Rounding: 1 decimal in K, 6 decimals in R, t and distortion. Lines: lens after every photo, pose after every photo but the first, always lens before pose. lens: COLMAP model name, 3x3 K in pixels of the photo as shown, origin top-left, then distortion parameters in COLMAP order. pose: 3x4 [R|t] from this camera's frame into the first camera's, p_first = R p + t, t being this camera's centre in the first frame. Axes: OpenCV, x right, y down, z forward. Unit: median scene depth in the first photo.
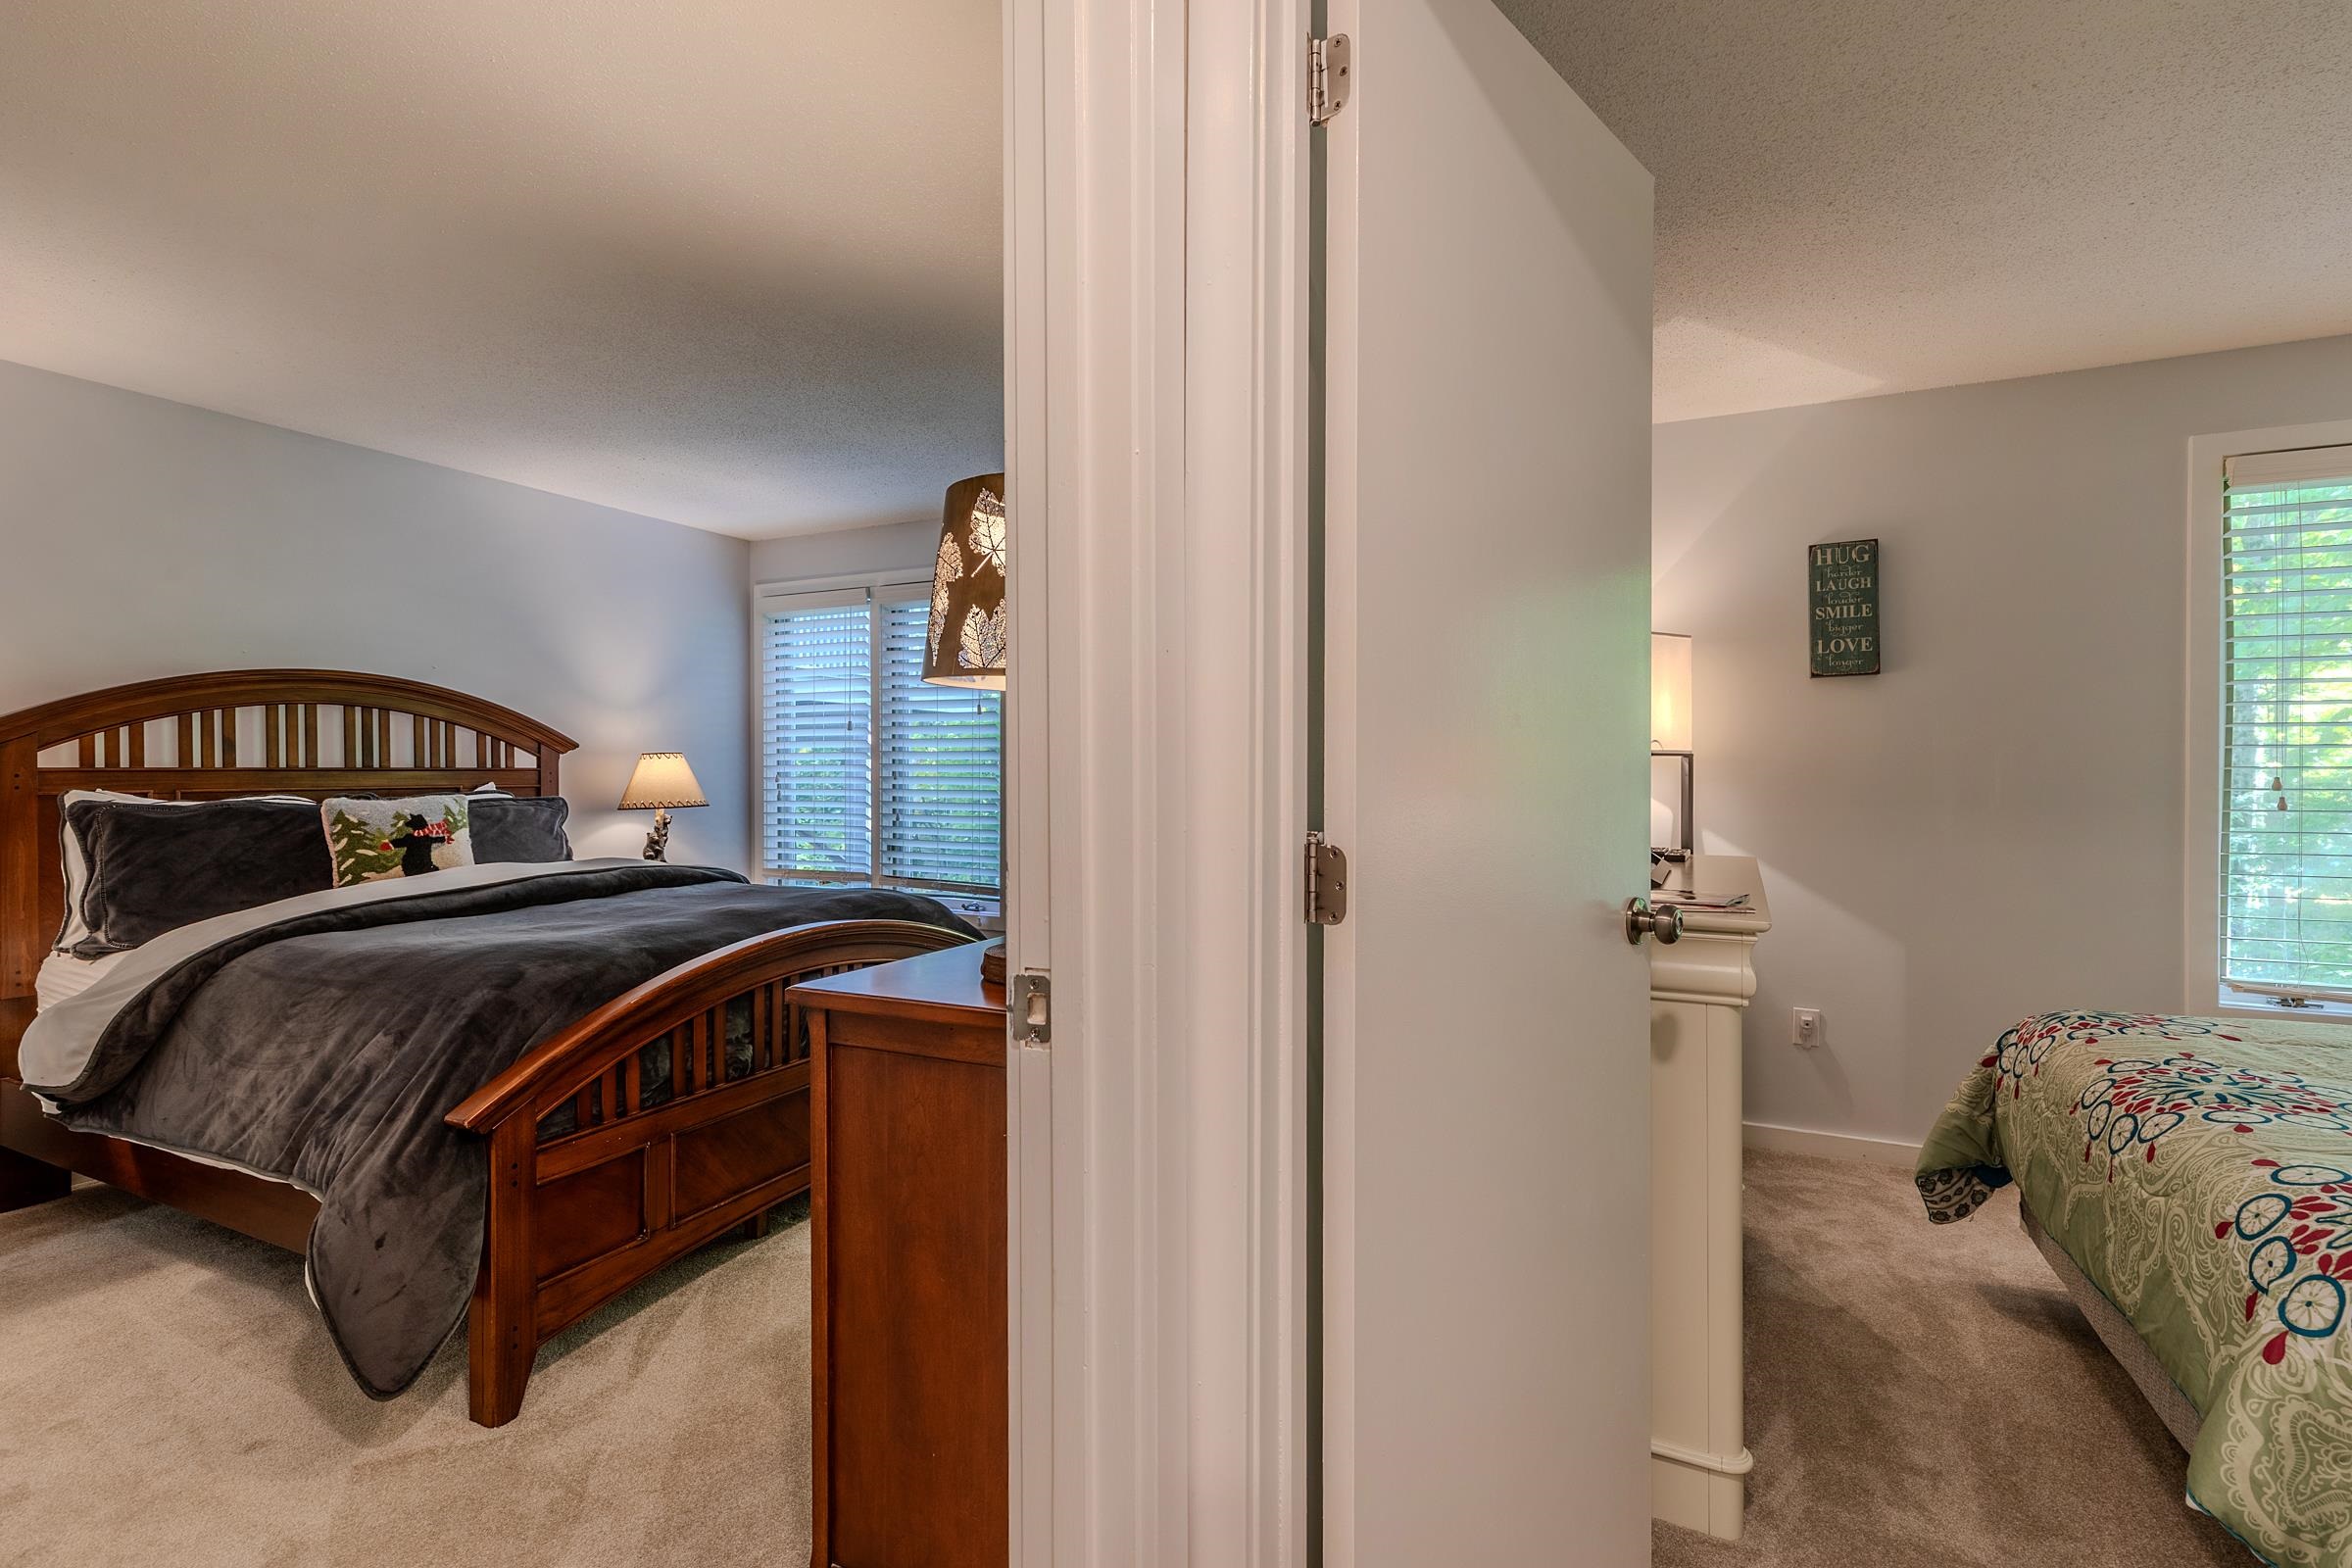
lens RADIAL K [[1070.5, 0, 1173.2], [0, 1070.5, 774.6], [0, 0, 1]] dist [0.001950, 0.000082]
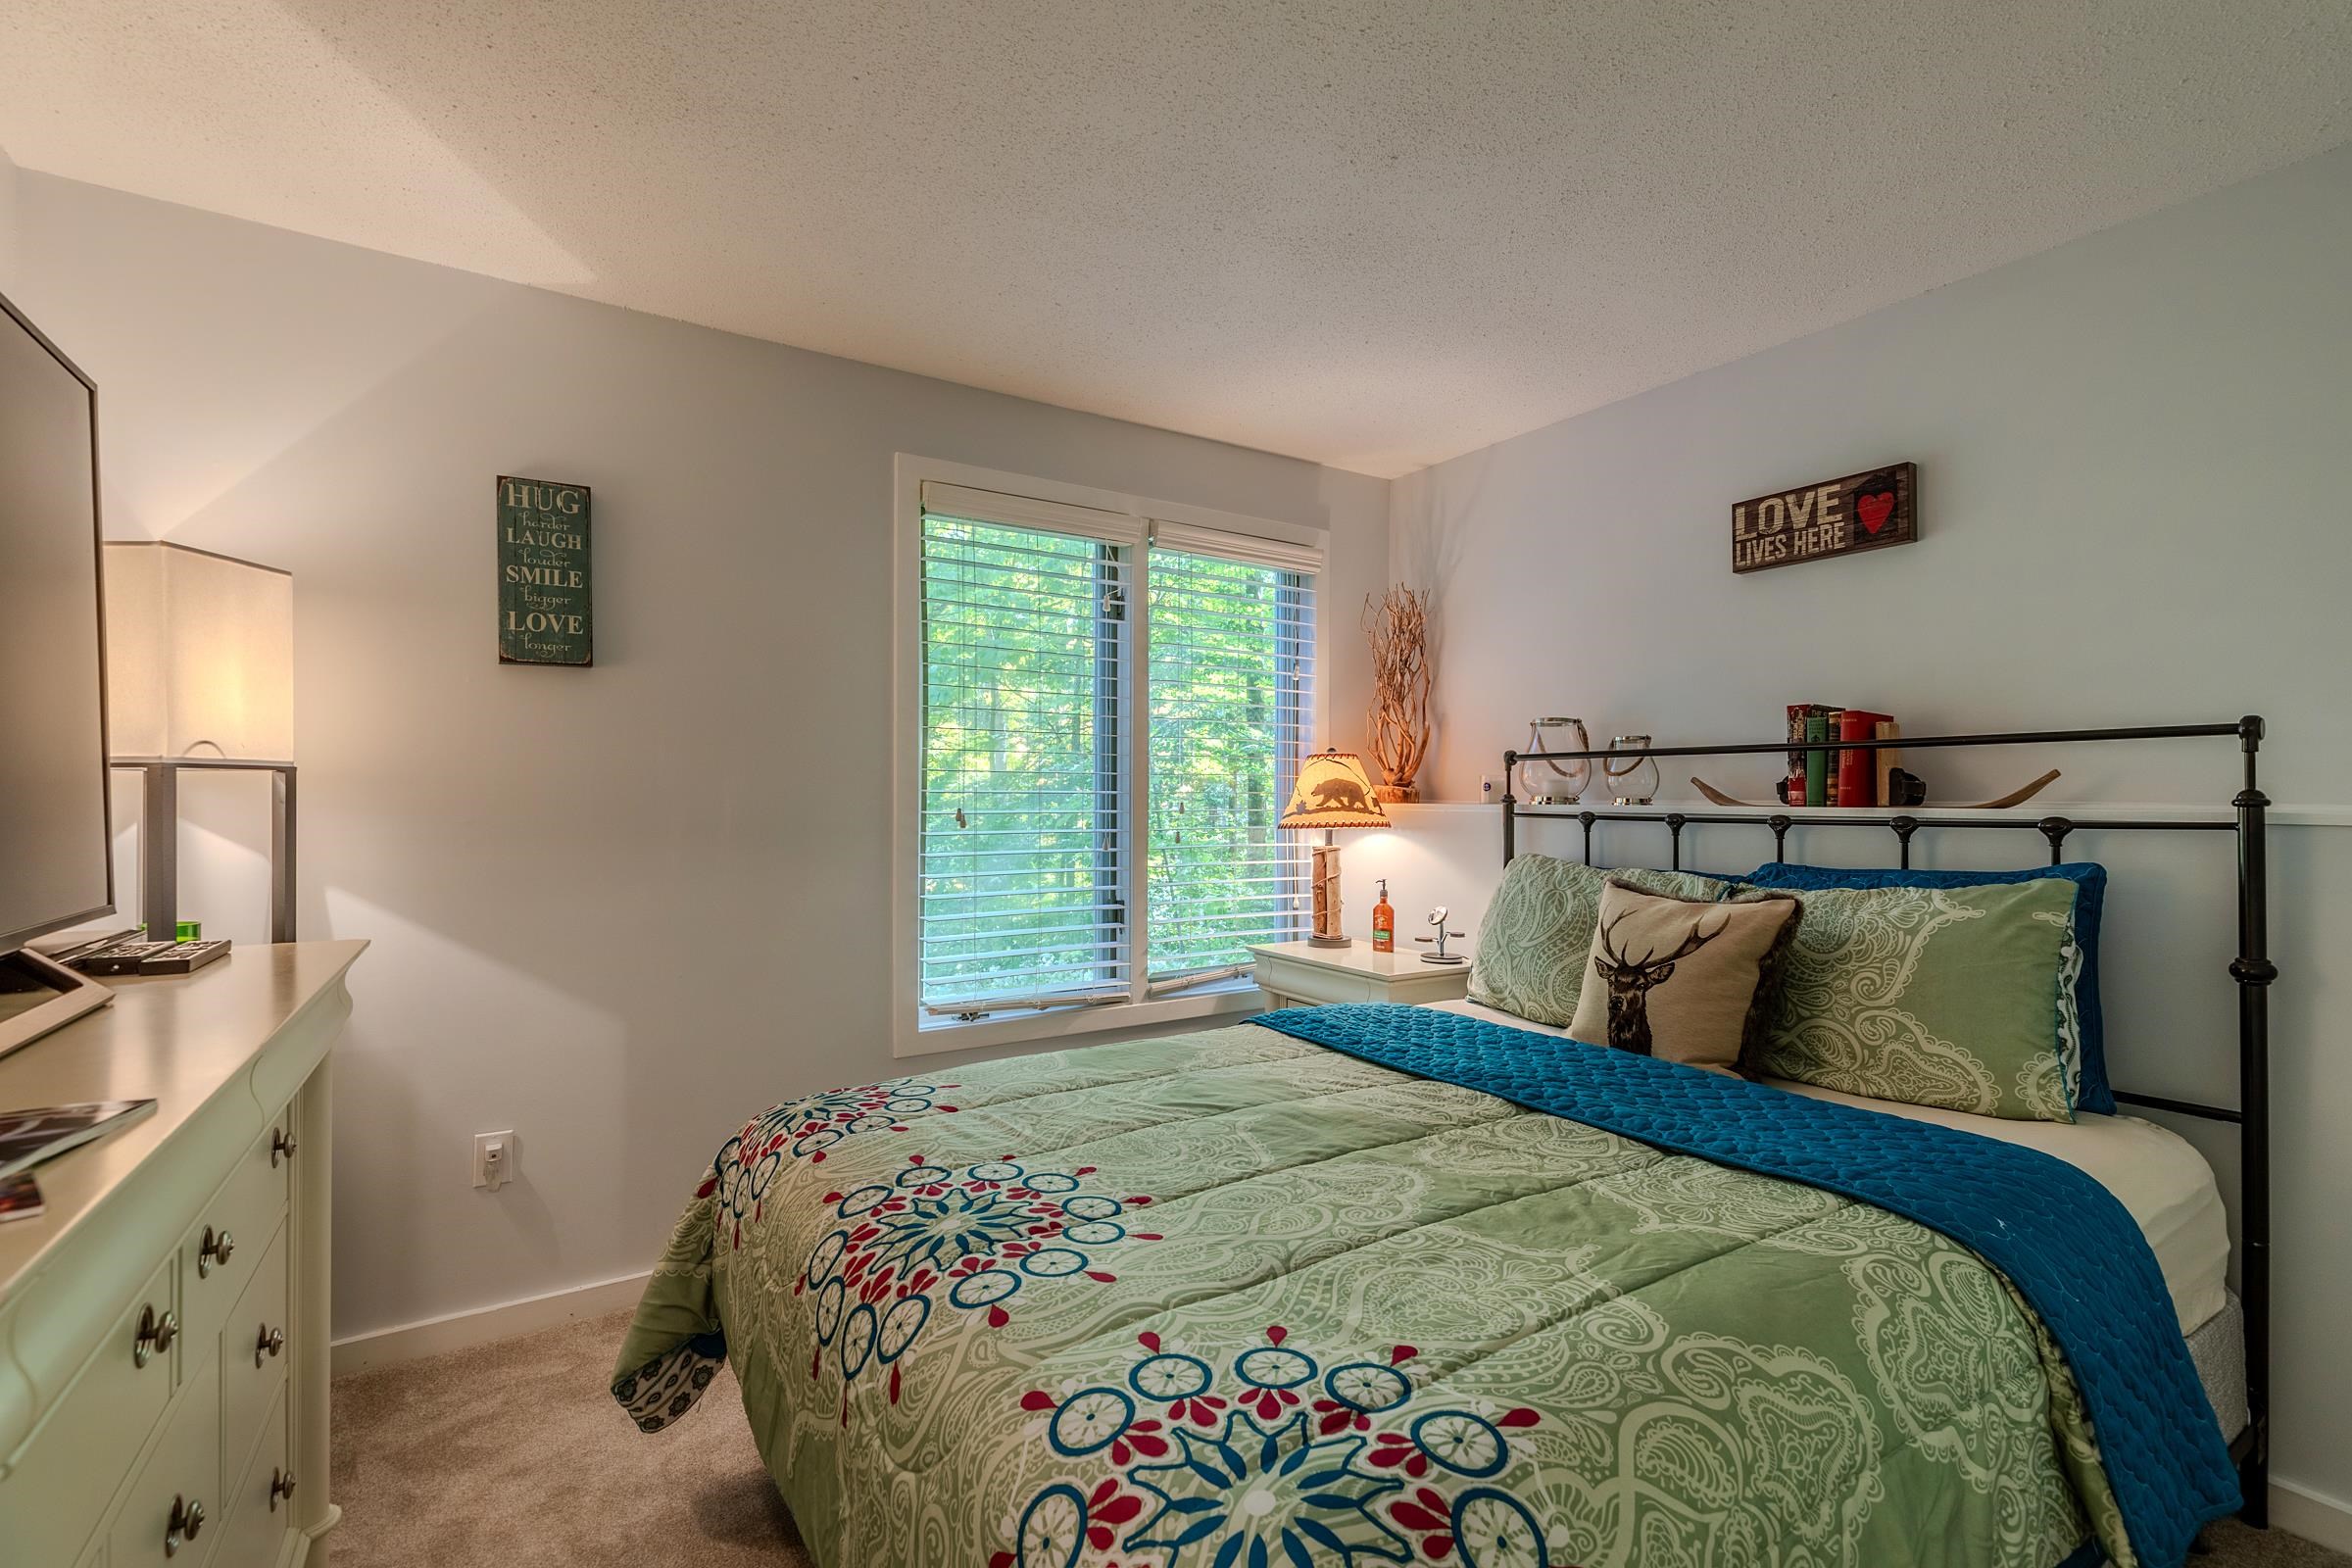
lens RADIAL K [[1070.5, 0, 1173.5], [0, 1070.5, 787.6], [0, 0, 1]] dist [0.001950, 0.000082]
pose [[0.512224, 0.005696, 0.858833, 0.306530], [0.001997, 0.999967, -0.007823, -0.002749], [-0.858849, 0.005722, 0.512196, 0.364015]]
